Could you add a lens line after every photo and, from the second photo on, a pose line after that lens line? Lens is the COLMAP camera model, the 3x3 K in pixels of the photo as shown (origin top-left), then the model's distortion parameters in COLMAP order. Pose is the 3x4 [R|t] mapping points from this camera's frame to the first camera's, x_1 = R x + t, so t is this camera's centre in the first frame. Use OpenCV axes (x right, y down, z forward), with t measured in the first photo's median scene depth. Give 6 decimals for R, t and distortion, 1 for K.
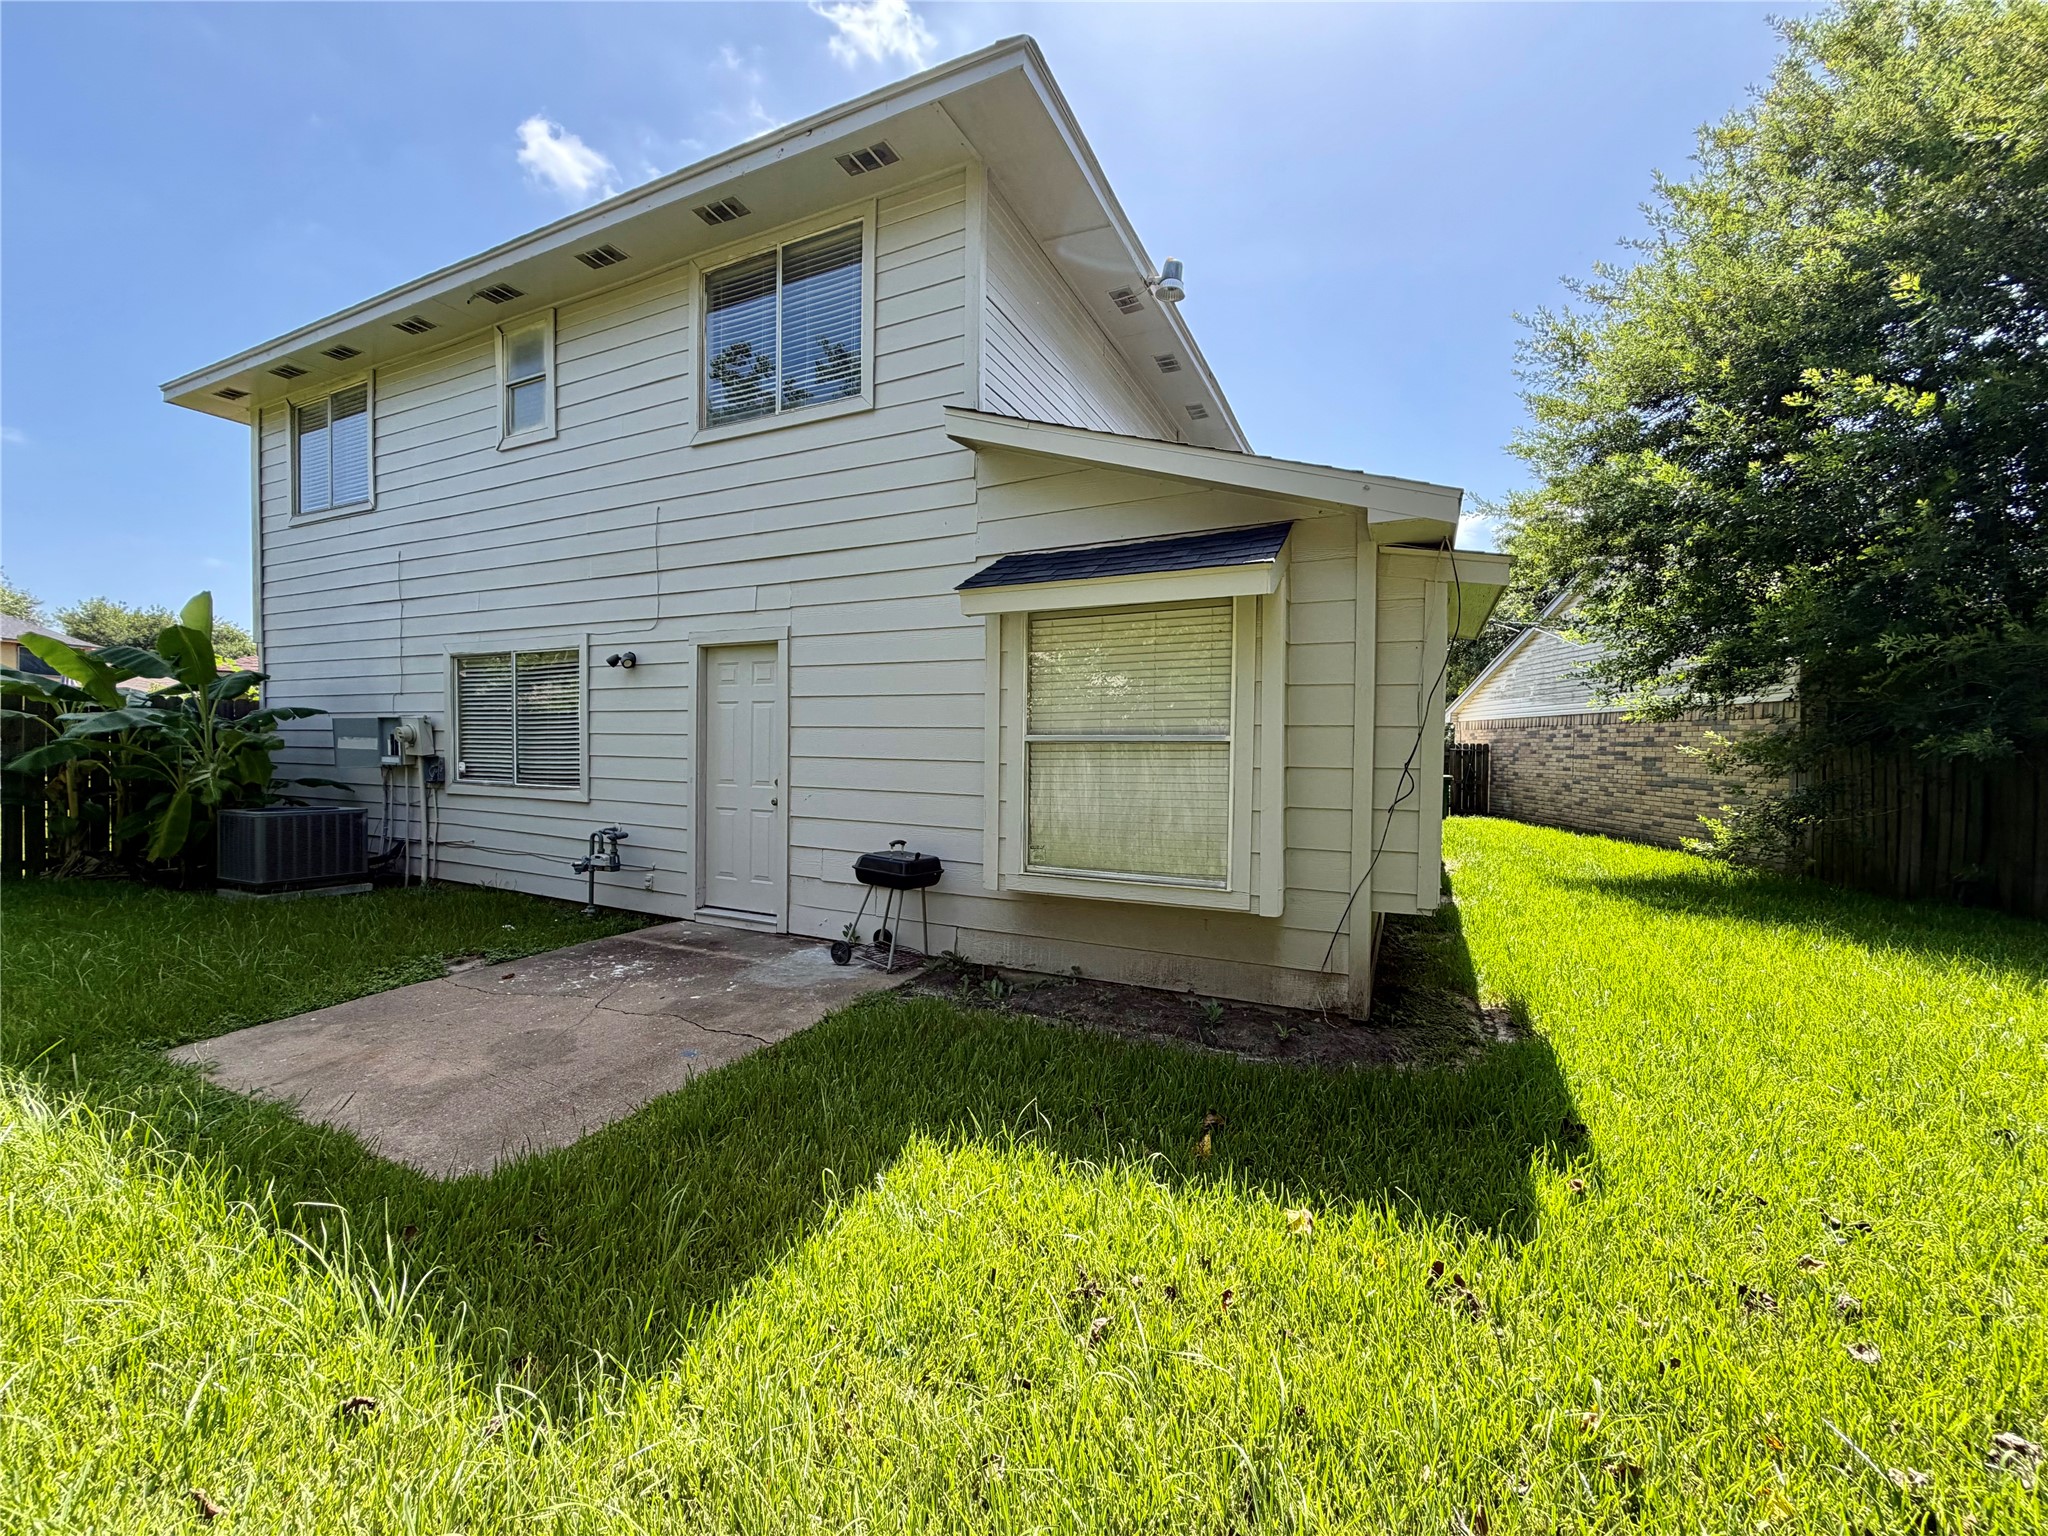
lens RADIAL K [[818.1, 0, 1016.3], [0, 818.1, 766.4], [0, 0, 1]] dist [-0.001630, 0.000956]
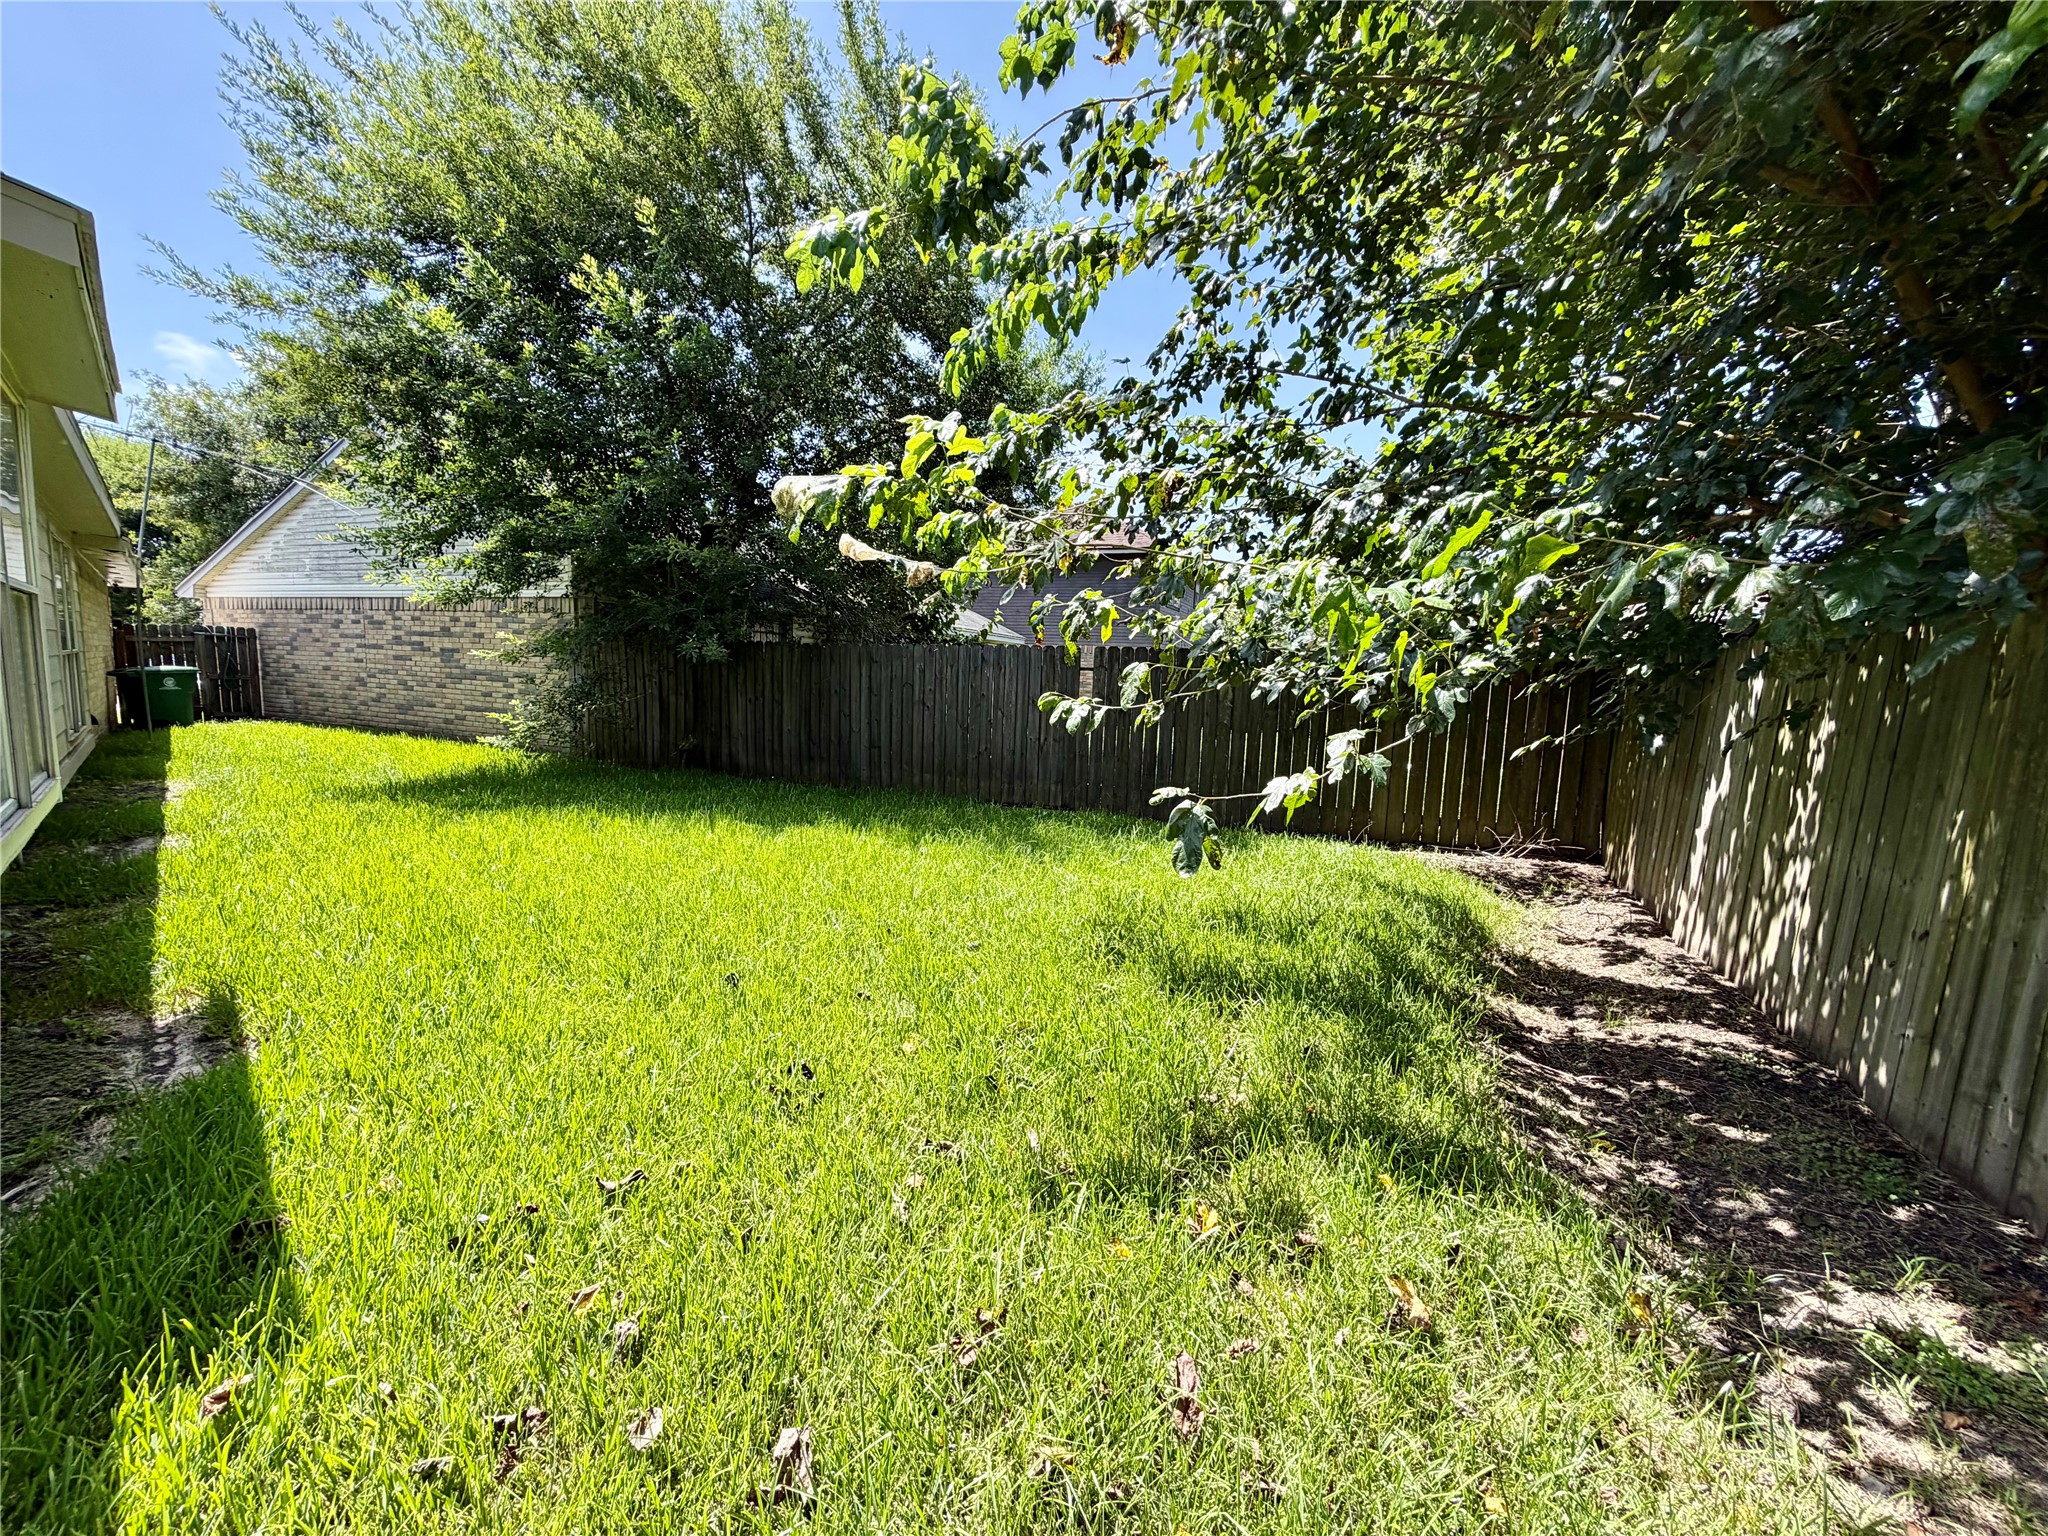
lens RADIAL K [[818.1, 0, 1016.3], [0, 818.1, 766.4], [0, 0, 1]] dist [-0.001630, 0.000956]
pose [[0.315941, -0.105317, 0.942916, 0.099410], [-0.011725, 0.993311, 0.114874, 0.011551], [-0.948707, -0.047350, 0.312592, 0.094007]]
